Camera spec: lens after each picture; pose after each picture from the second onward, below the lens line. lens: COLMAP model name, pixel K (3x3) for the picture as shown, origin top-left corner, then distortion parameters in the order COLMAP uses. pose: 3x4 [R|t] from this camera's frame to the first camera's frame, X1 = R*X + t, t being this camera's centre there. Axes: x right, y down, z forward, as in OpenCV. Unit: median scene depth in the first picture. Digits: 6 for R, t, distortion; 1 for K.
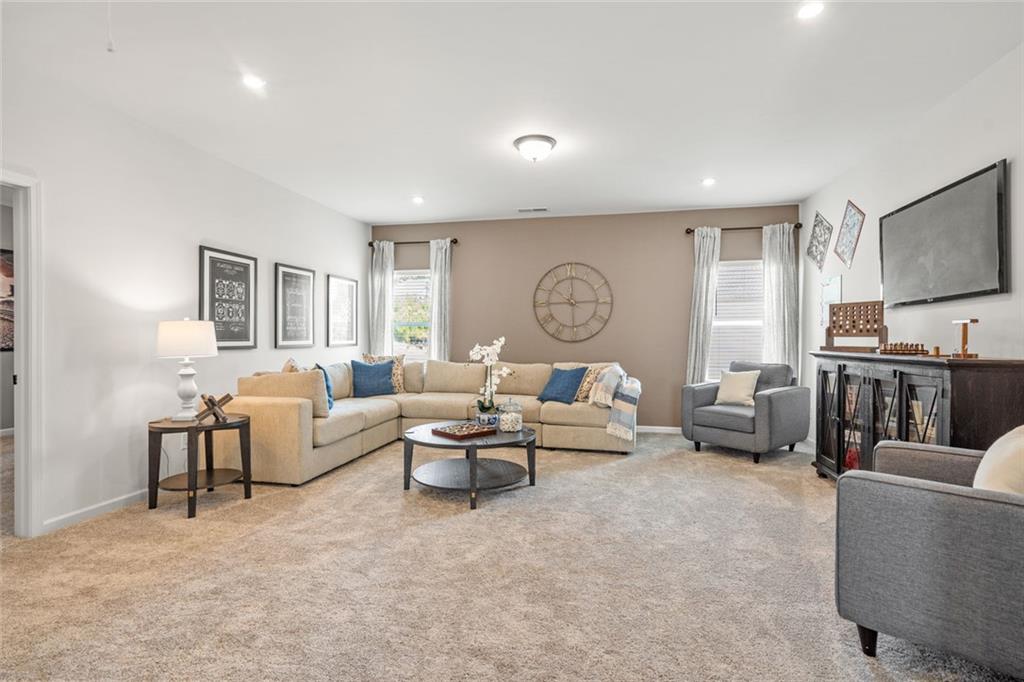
lens RADIAL K [[492.4, 0, 490.4], [0, 492.4, 334.7], [0, 0, 1]] dist [-0.003546, 0.000127]
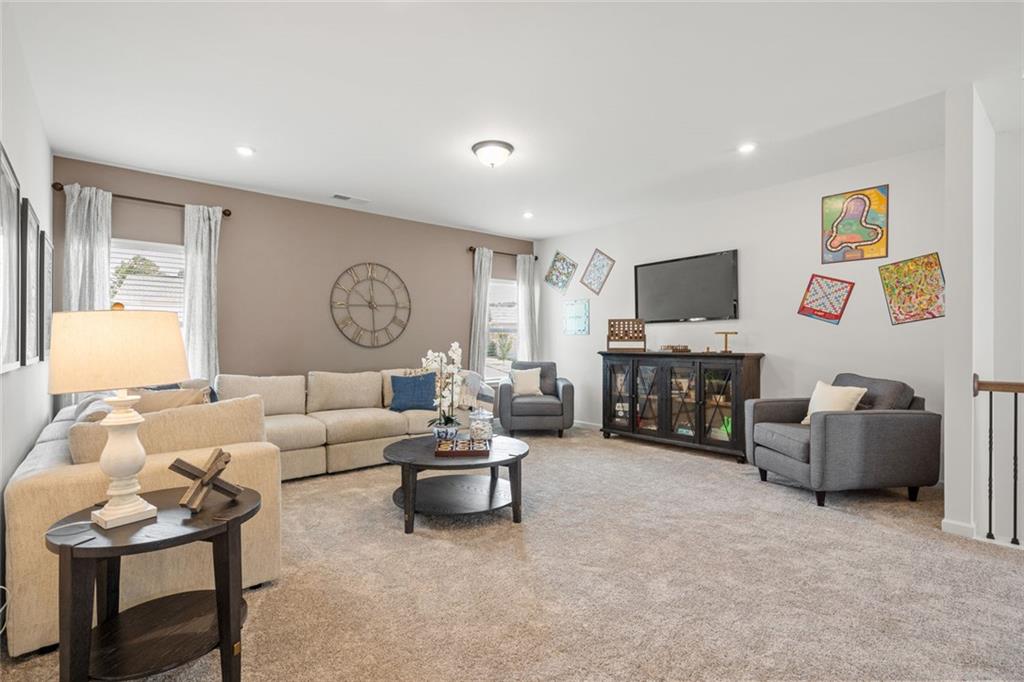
lens RADIAL K [[492.4, 0, 486.8], [0, 492.4, 342.8], [0, 0, 1]] dist [-0.003546, 0.000127]
pose [[0.608600, -0.003451, 0.793470, -0.536333], [-0.002776, 0.999975, 0.006479, -0.000596], [-0.793472, -0.006145, 0.608575, 0.303508]]
